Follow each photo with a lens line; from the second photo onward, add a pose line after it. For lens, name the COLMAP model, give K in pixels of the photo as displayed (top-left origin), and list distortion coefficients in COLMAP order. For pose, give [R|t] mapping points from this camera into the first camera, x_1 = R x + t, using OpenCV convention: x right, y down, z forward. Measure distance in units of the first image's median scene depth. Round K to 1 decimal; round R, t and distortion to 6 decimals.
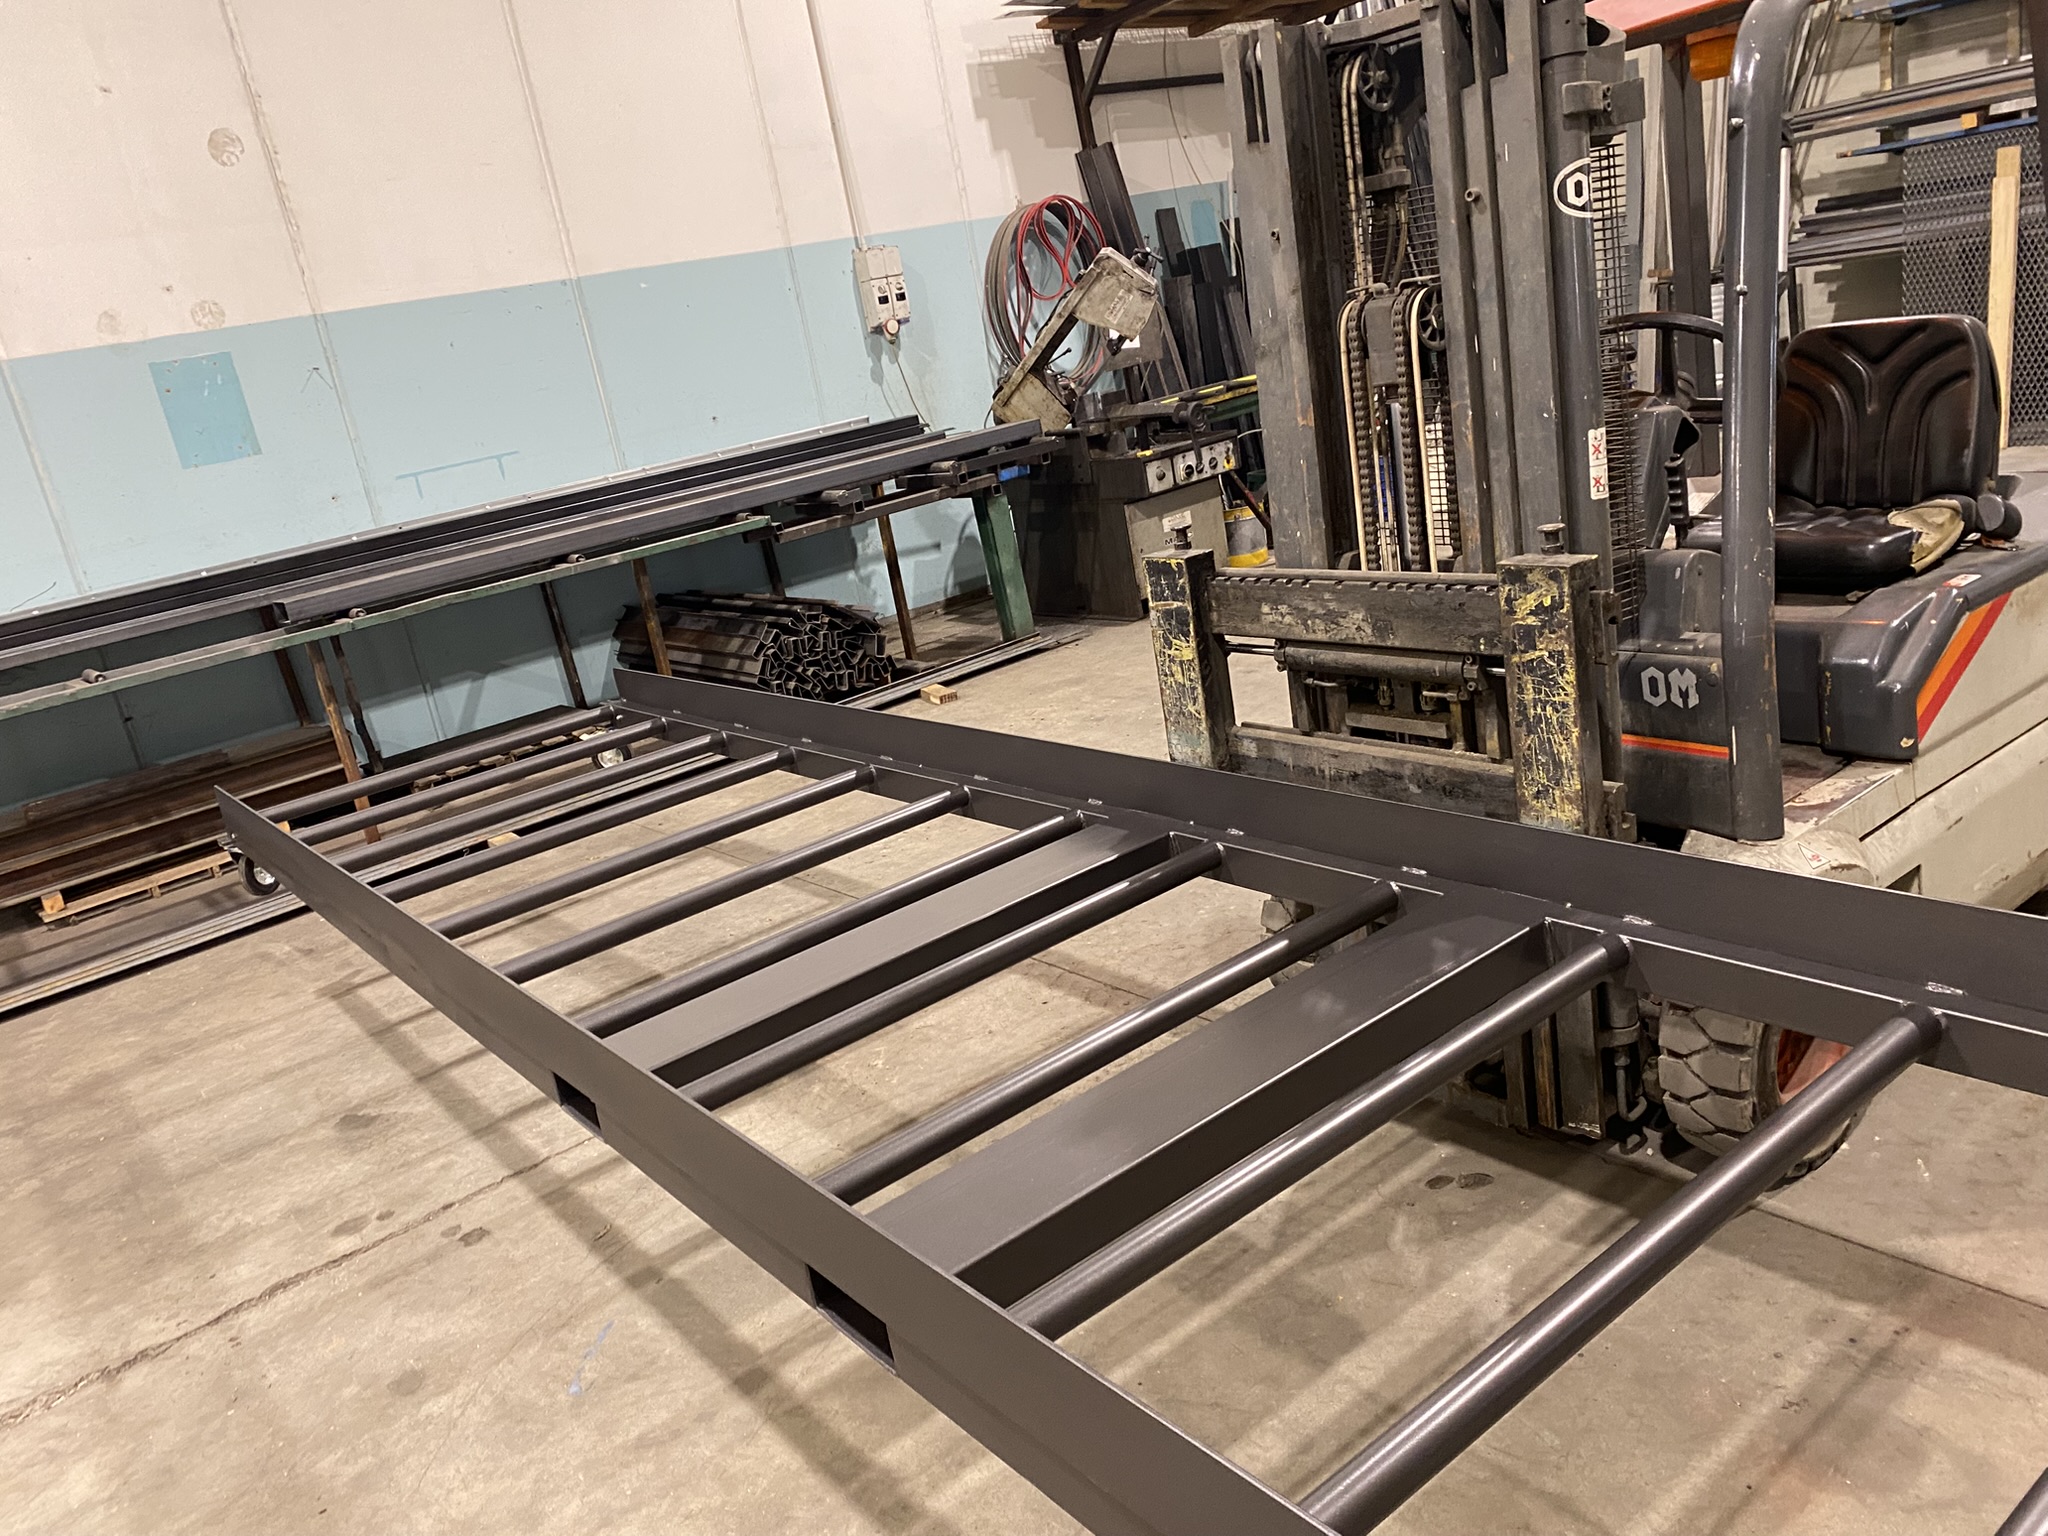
lens RADIAL K [[1545.0, 0, 985.2], [0, 1545.0, 759.4], [0, 0, 1]] dist [0.012076, -0.009847]
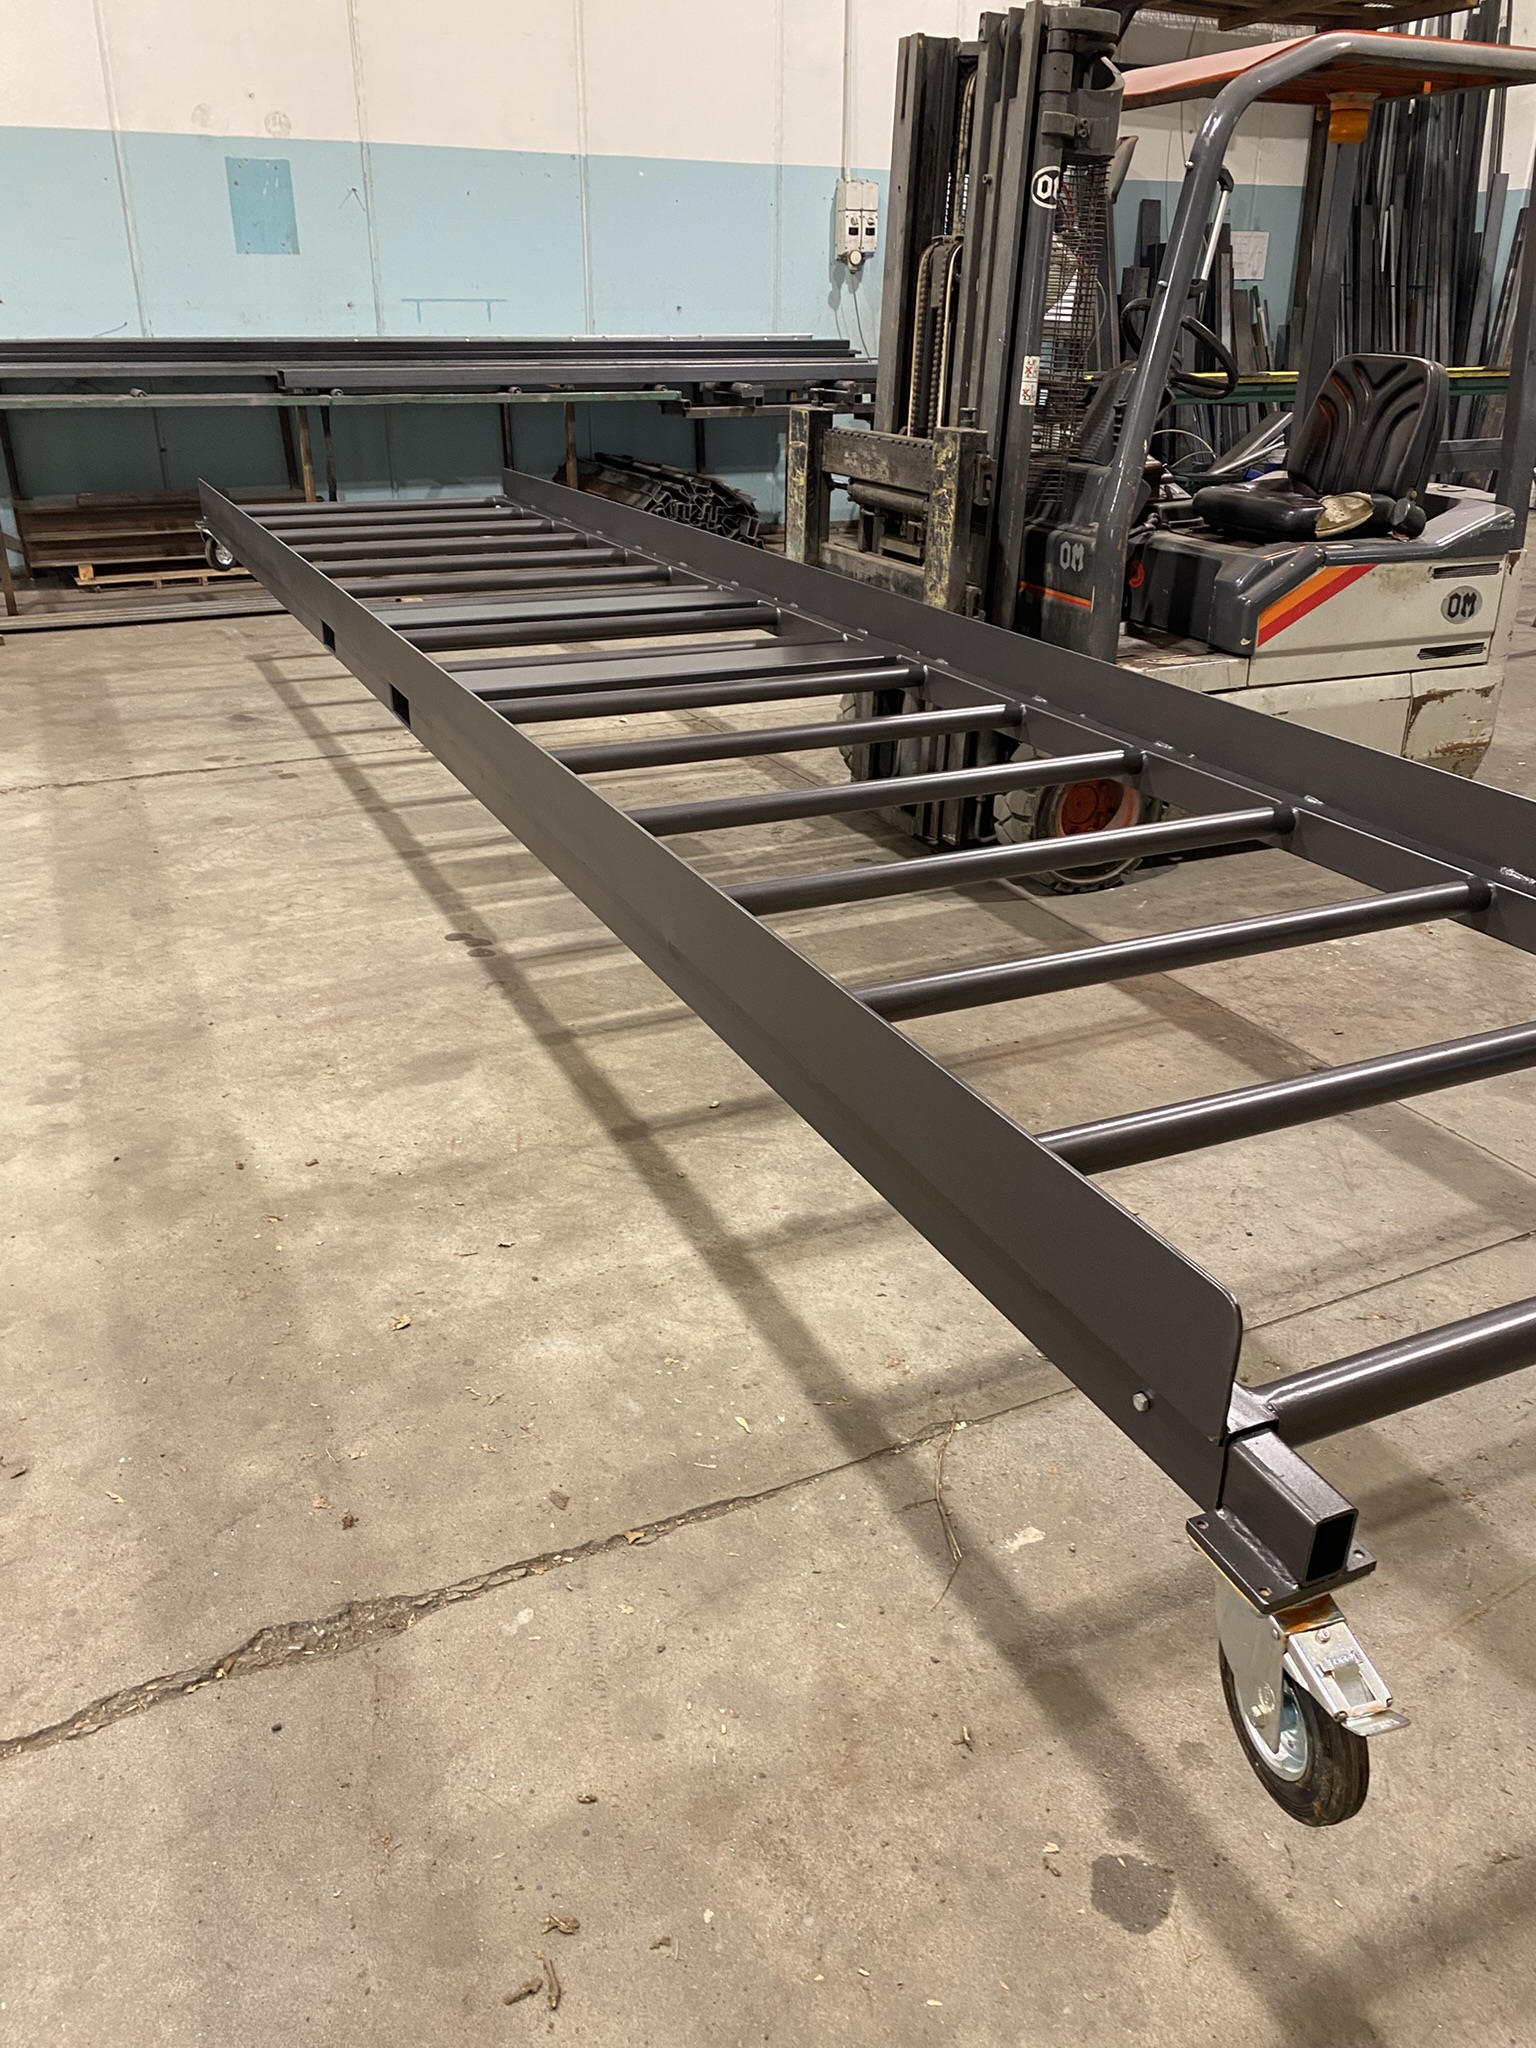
lens RADIAL K [[1545.0, 0, 756.4], [0, 1545.0, 1011.7], [0, 0, 1]] dist [0.012076, -0.009847]
pose [[0.959937, 0.256895, -0.111922, 0.261765], [-0.234778, 0.955381, 0.179238, 0.108530], [0.152974, -0.145780, 0.977419, -0.352161]]
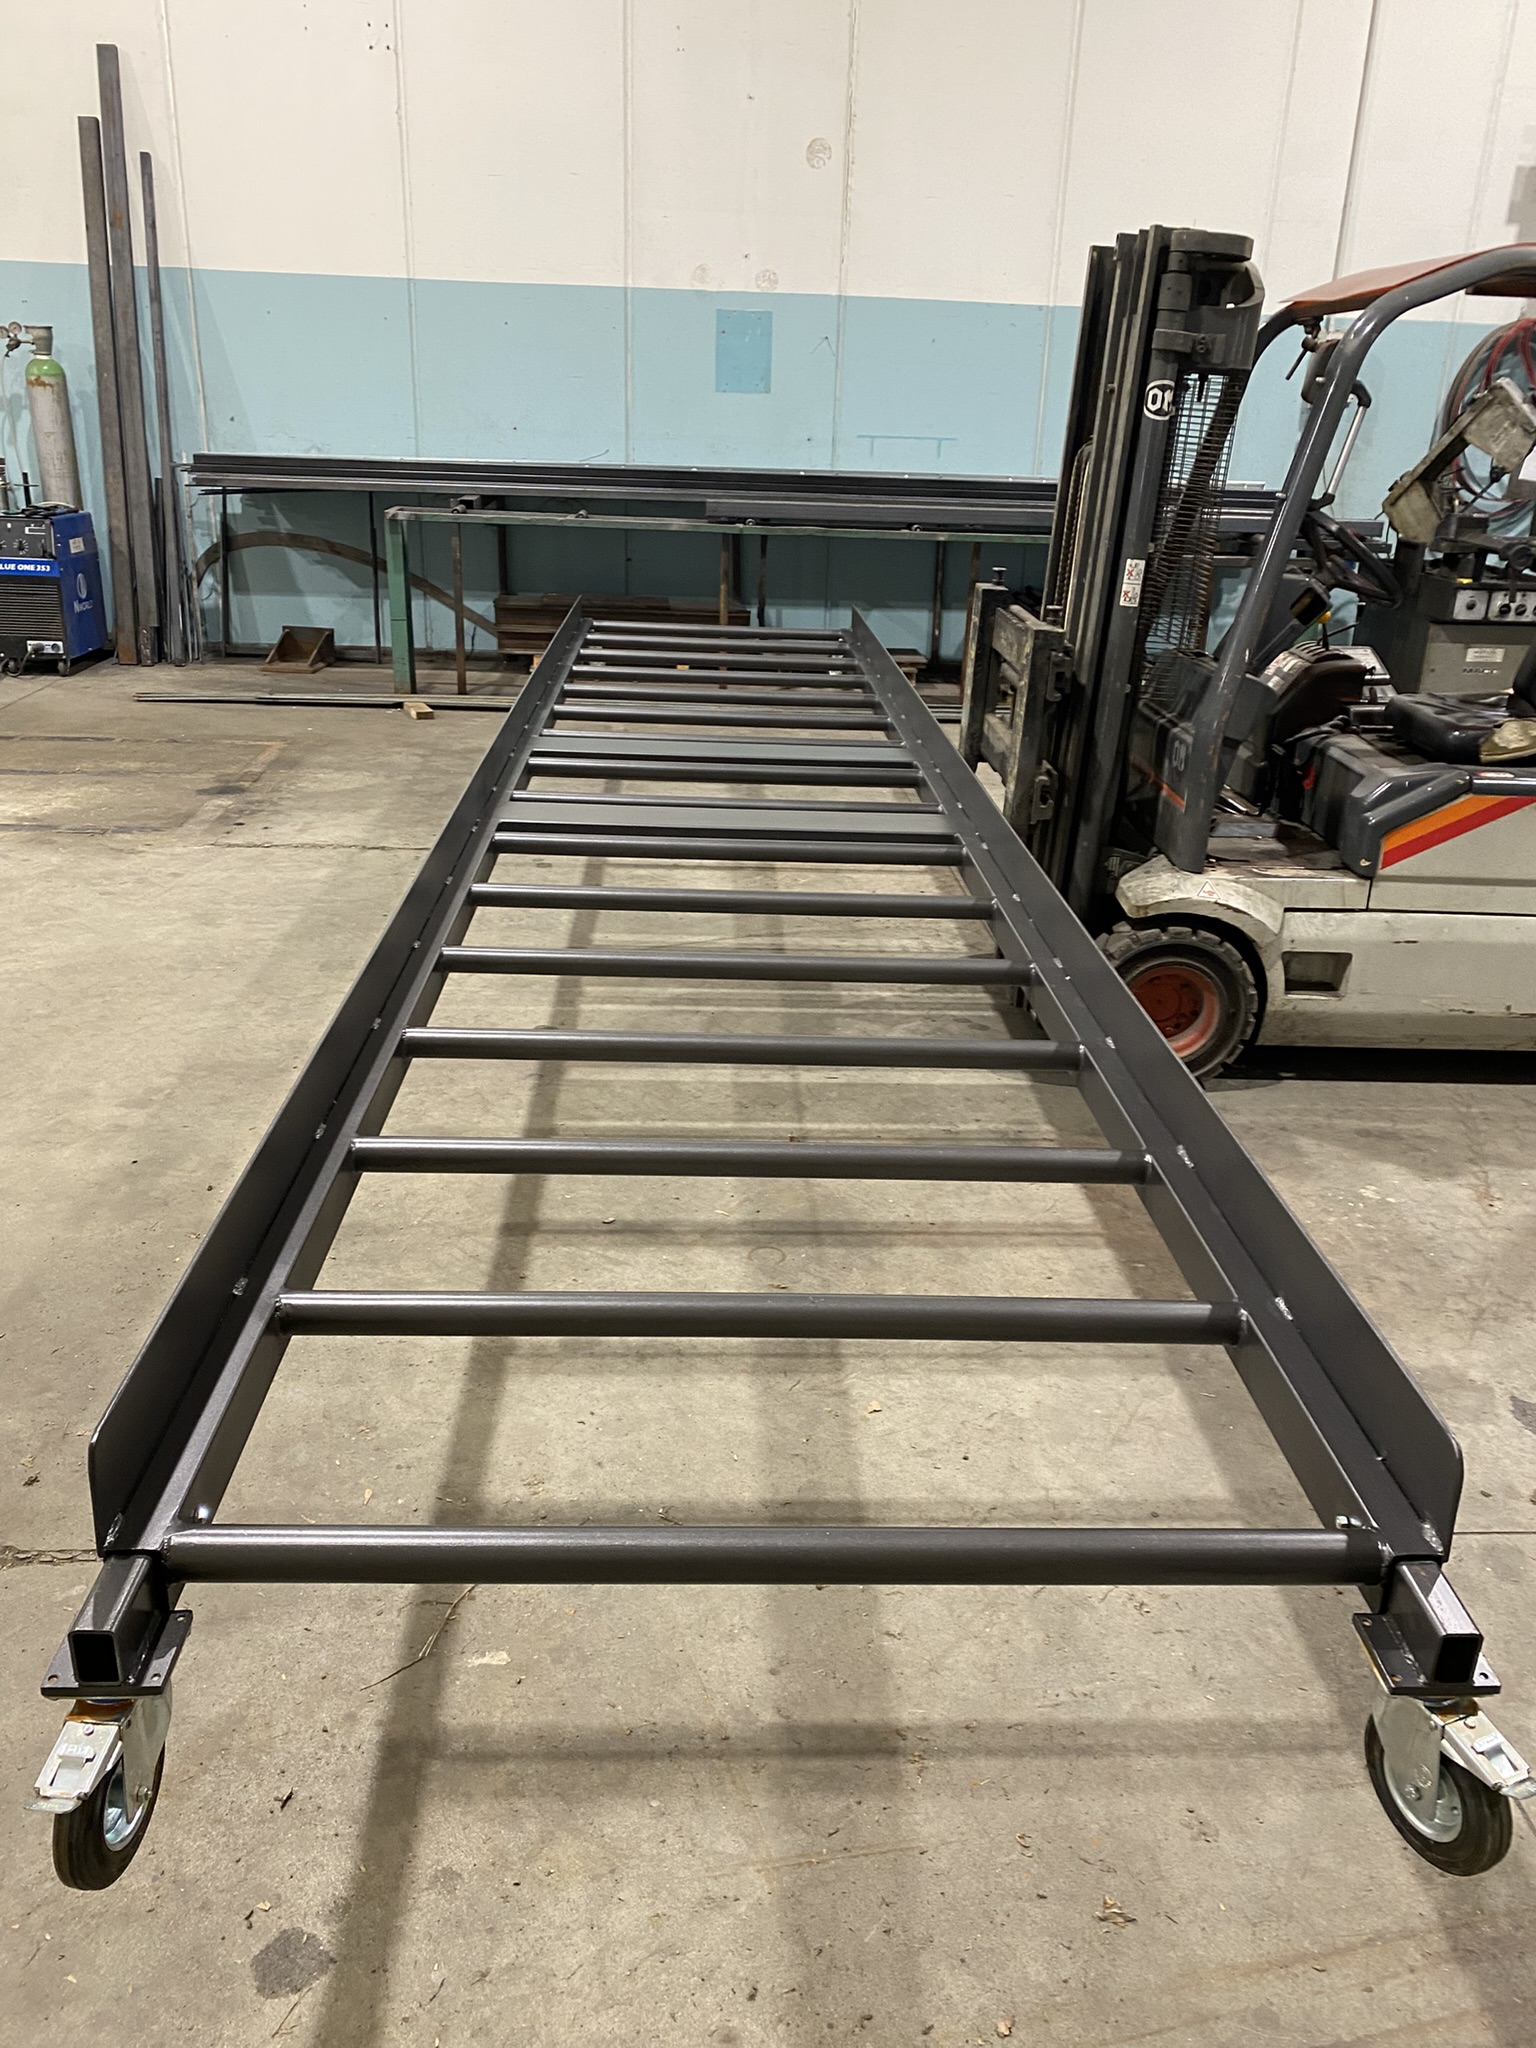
lens RADIAL K [[1545.0, 0, 777.0], [0, 1545.0, 1027.8], [0, 0, 1]] dist [0.012076, -0.009847]
pose [[0.803582, 0.404839, -0.436304, 0.539134], [-0.332582, 0.913344, 0.234929, -0.017327], [0.493604, -0.043678, 0.868589, -0.299004]]
